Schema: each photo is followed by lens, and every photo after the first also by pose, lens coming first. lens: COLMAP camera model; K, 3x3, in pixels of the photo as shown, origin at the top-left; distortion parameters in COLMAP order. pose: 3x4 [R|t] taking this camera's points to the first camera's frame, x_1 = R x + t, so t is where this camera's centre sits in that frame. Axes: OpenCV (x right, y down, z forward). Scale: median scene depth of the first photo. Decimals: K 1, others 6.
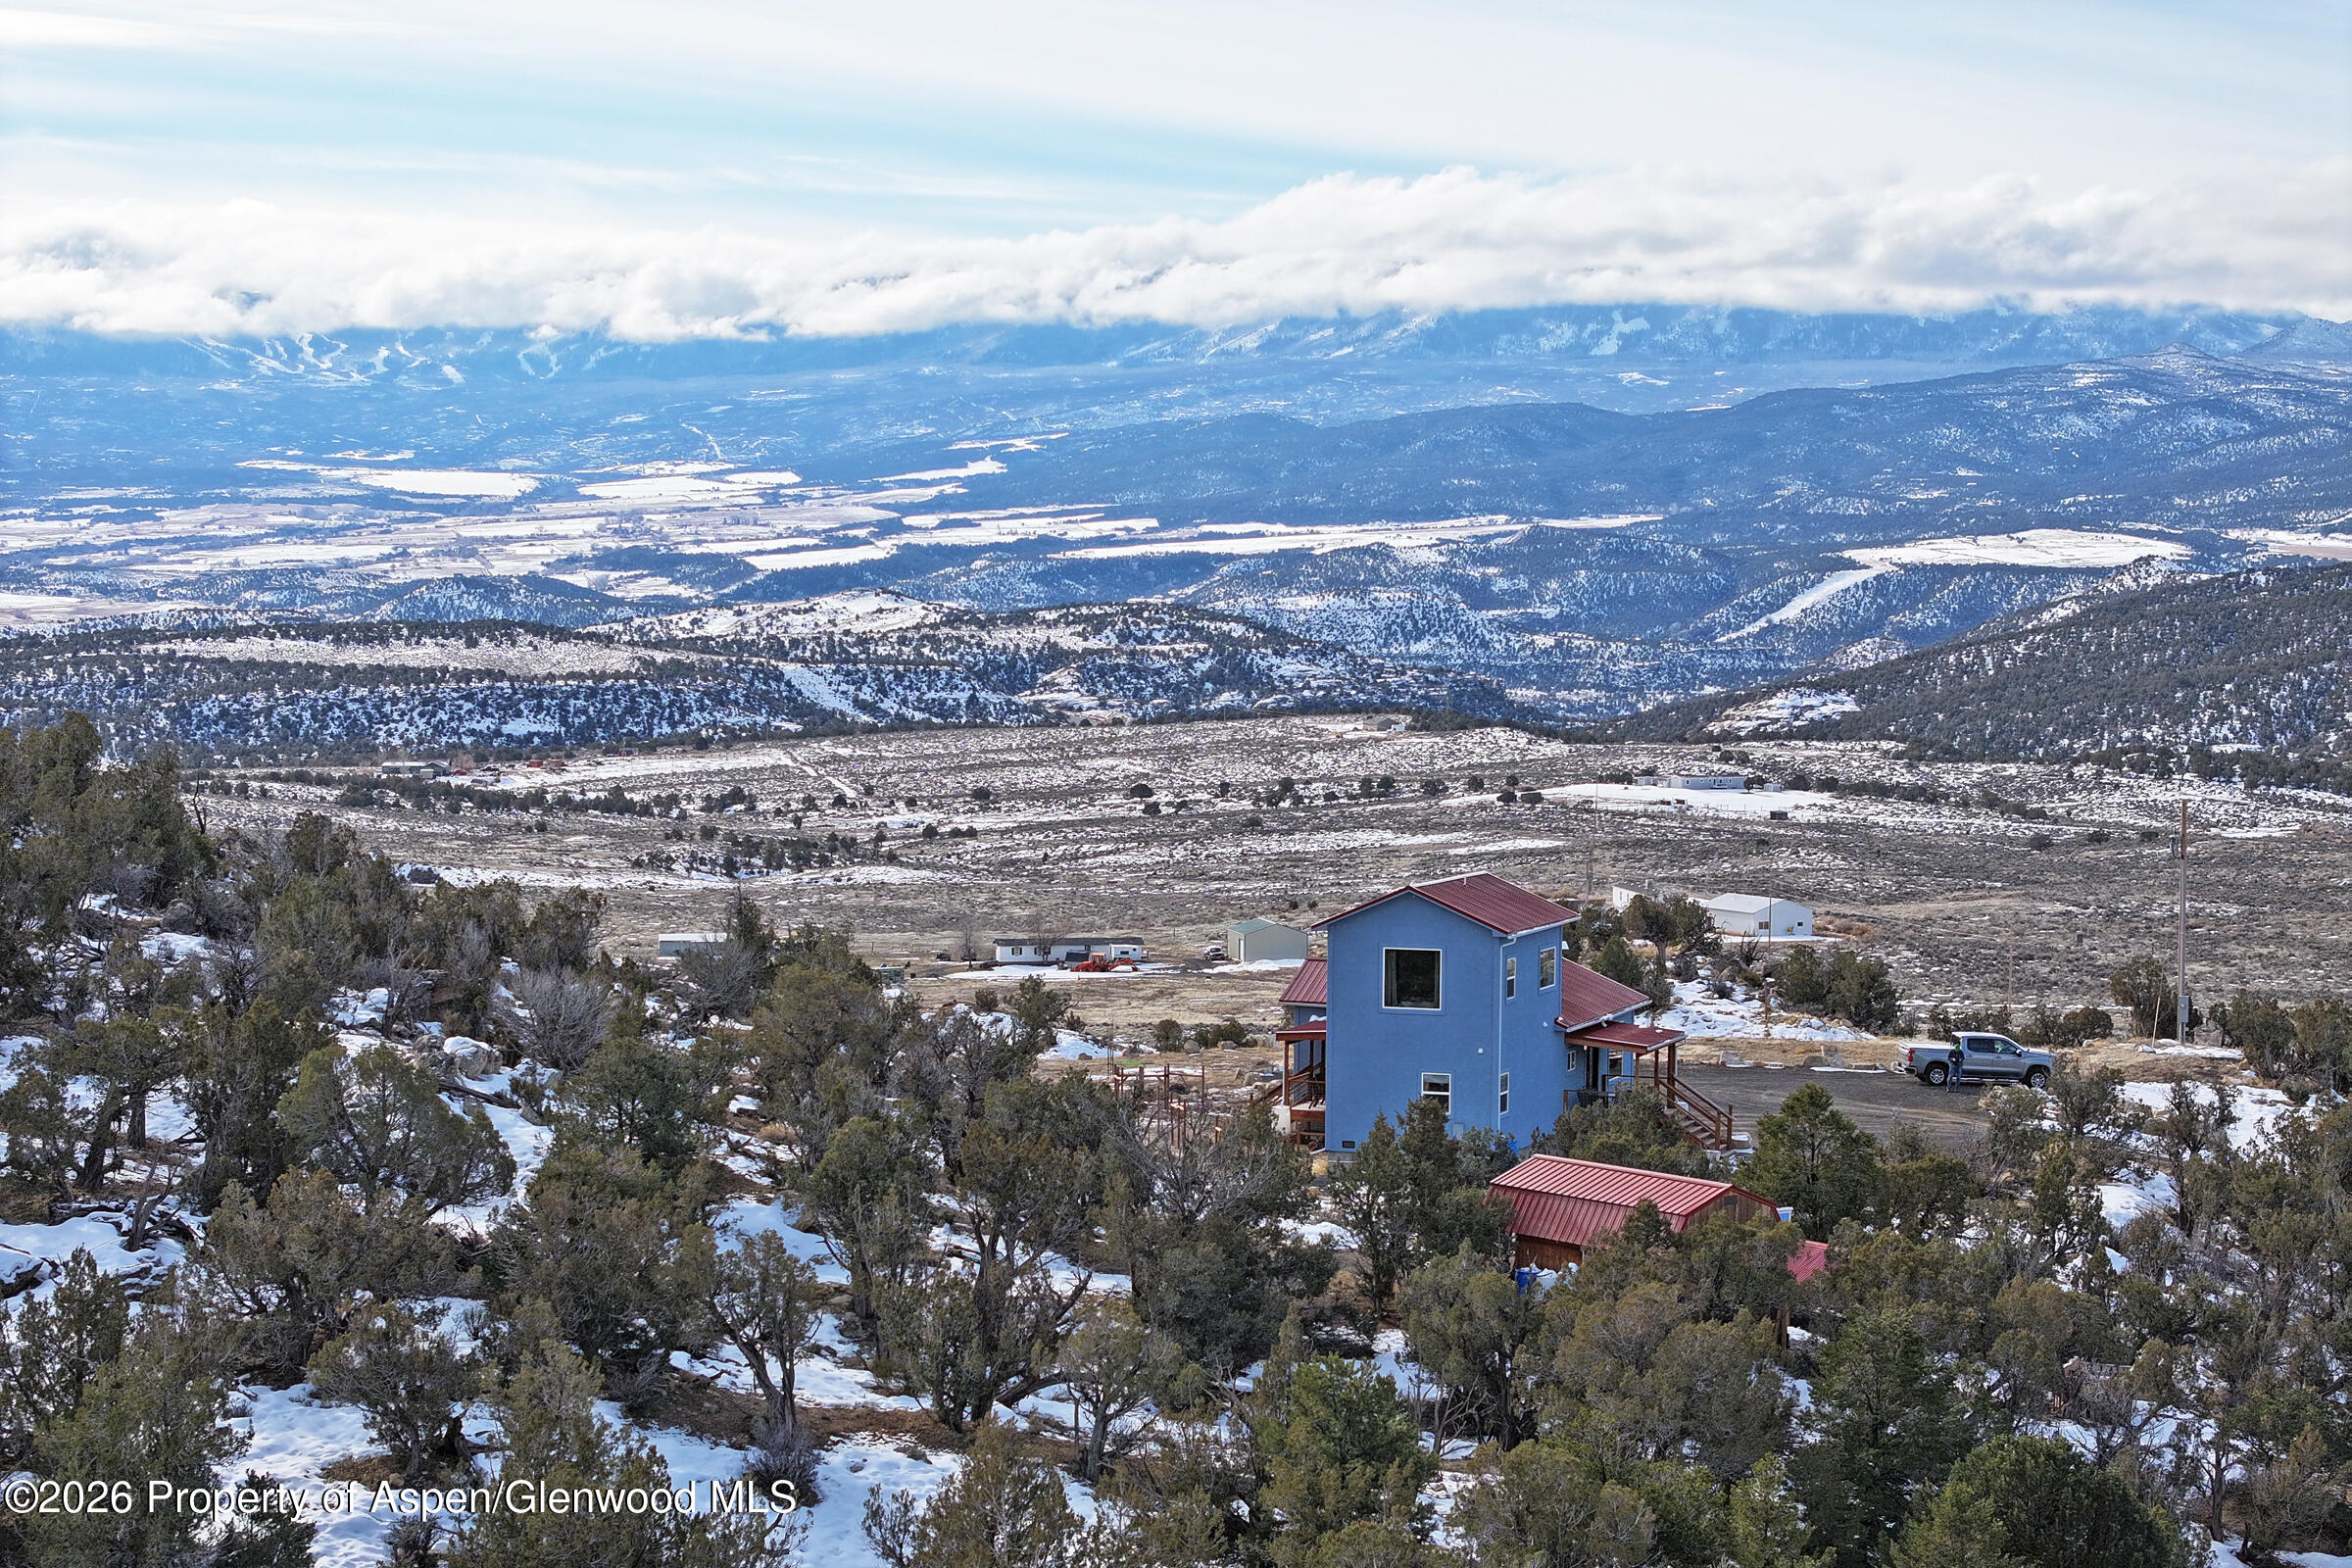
lens RADIAL K [[5561.2, 0, 1176.0], [0, 5561.2, 784.0], [0, 0, 1]] dist [-0.223128, 1.012739]
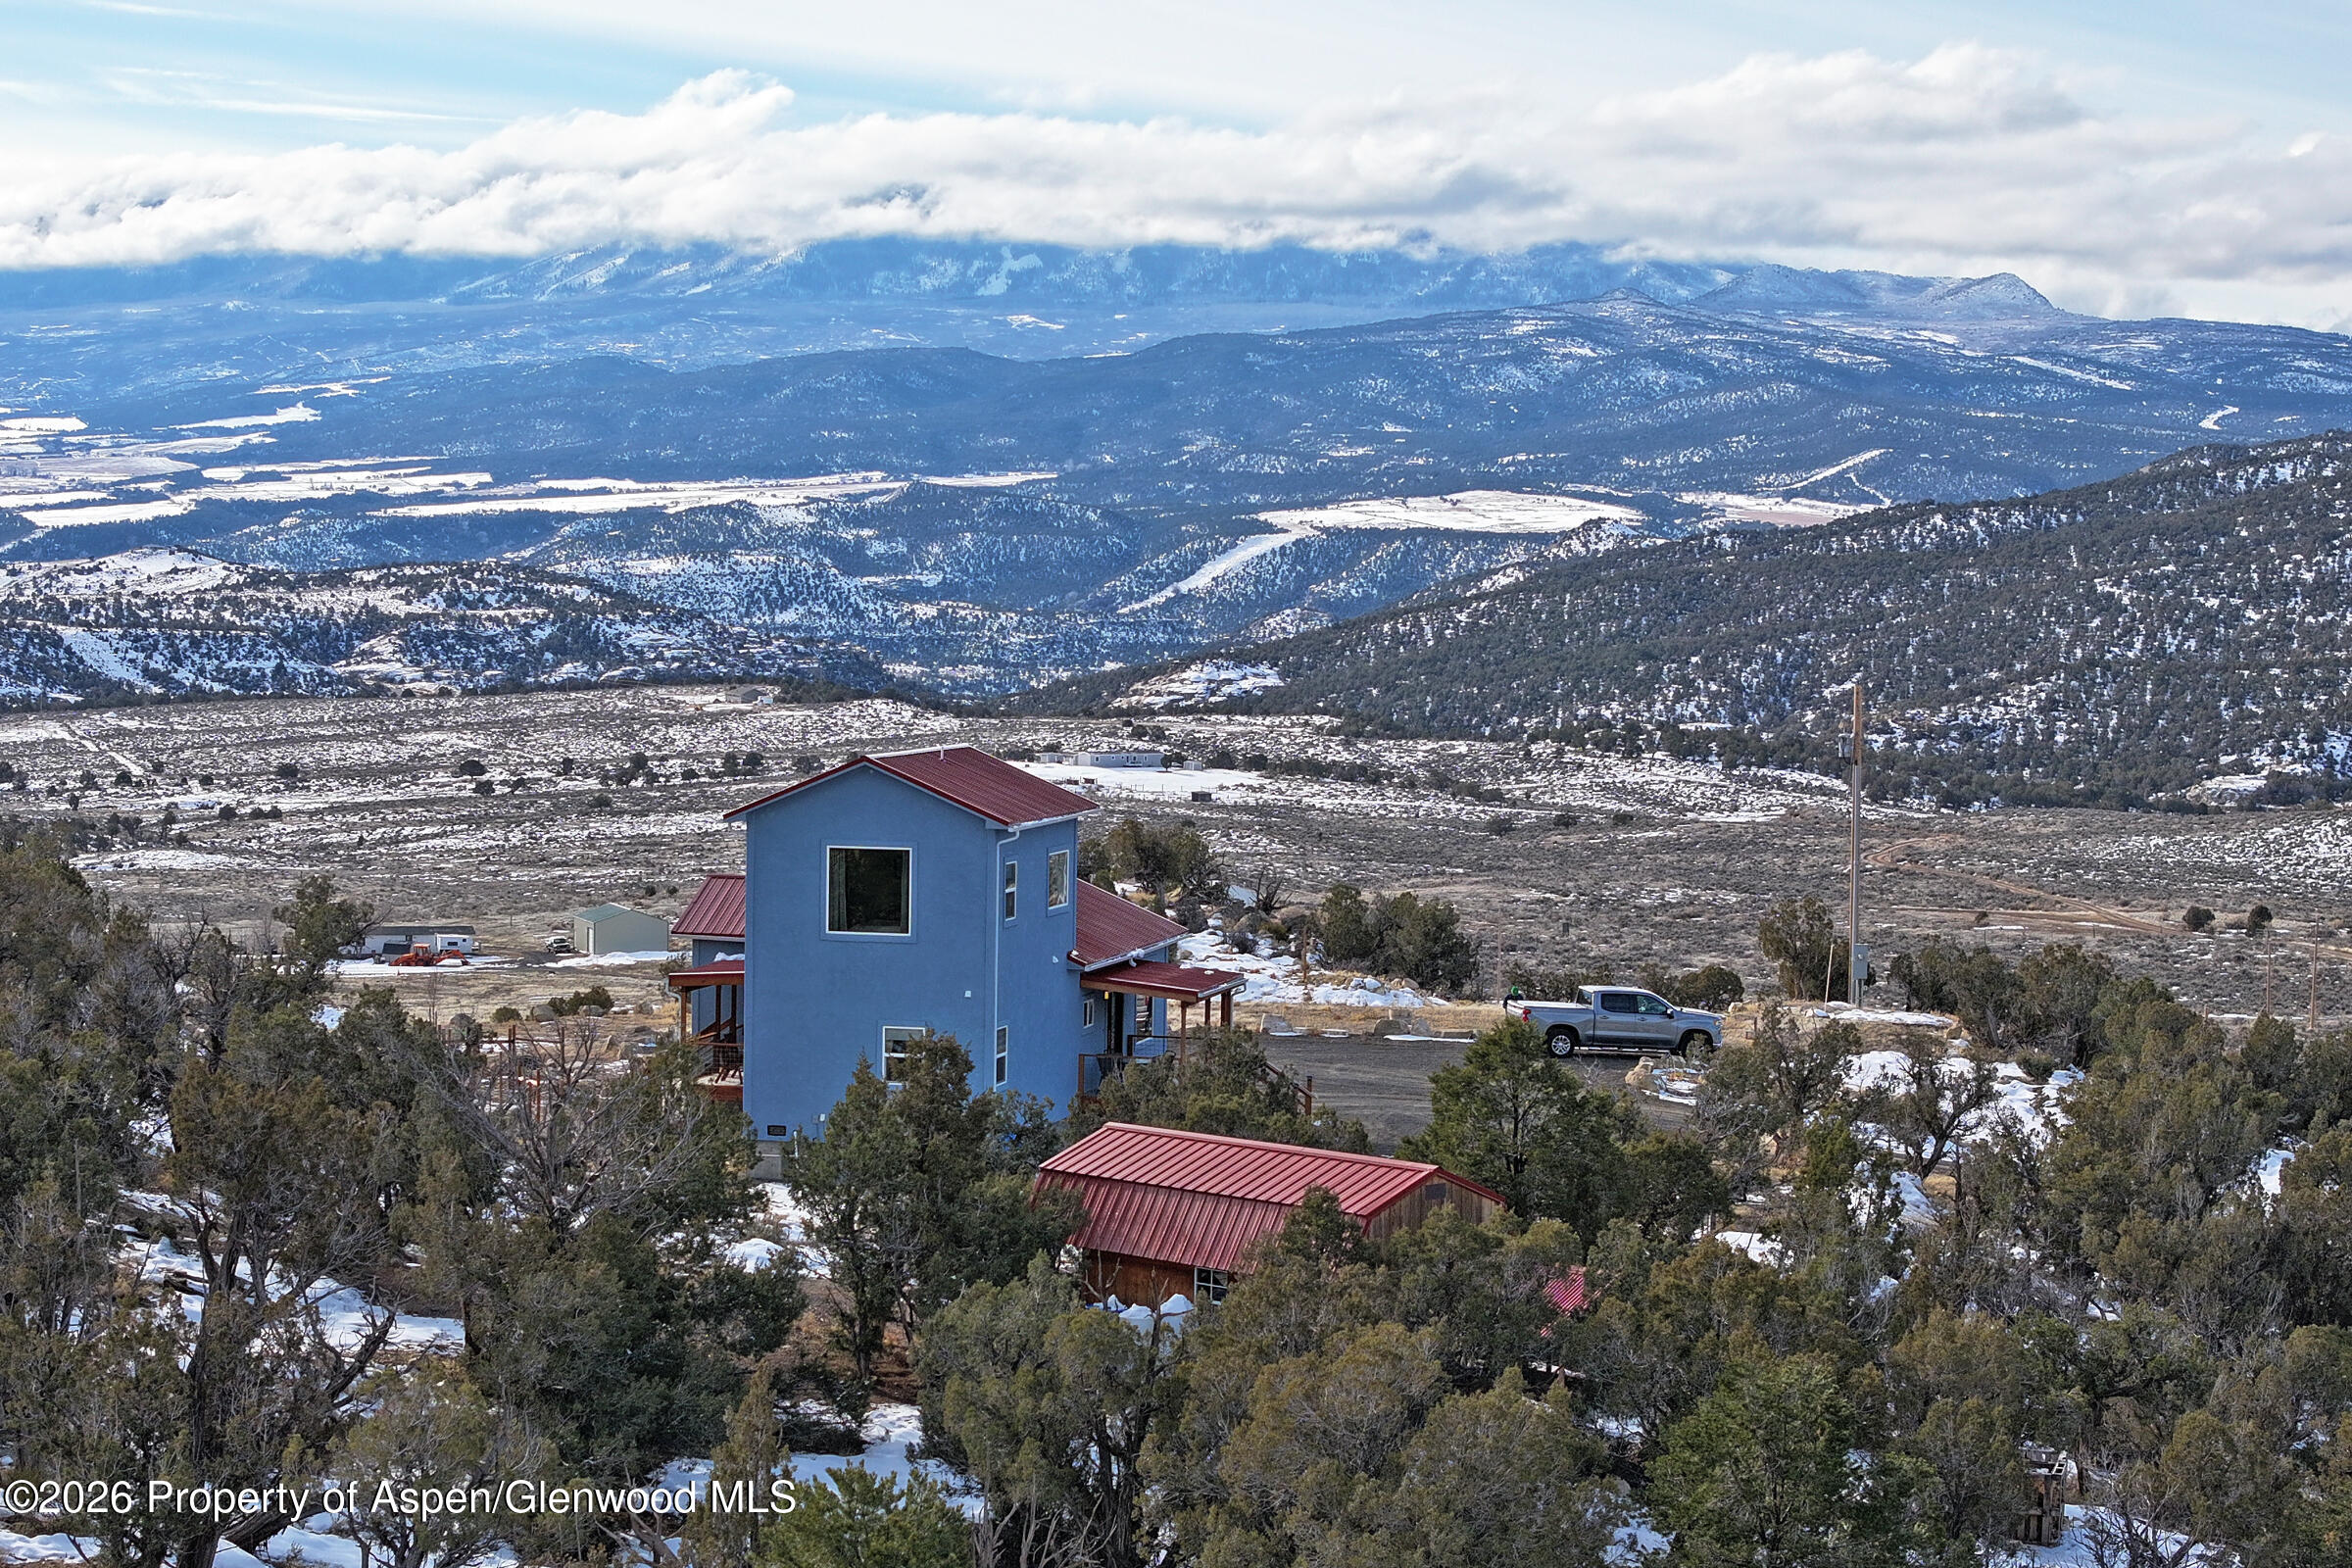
lens RADIAL K [[5561.2, 0, 1176.0], [0, 5561.2, 784.0], [0, 0, 1]] dist [-0.223128, 1.012739]
pose [[0.992739, 0.001886, 0.120270, -0.001167], [-0.000822, 0.999960, -0.008895, 0.011143], [-0.120282, 0.008732, 0.992701, 0.122768]]
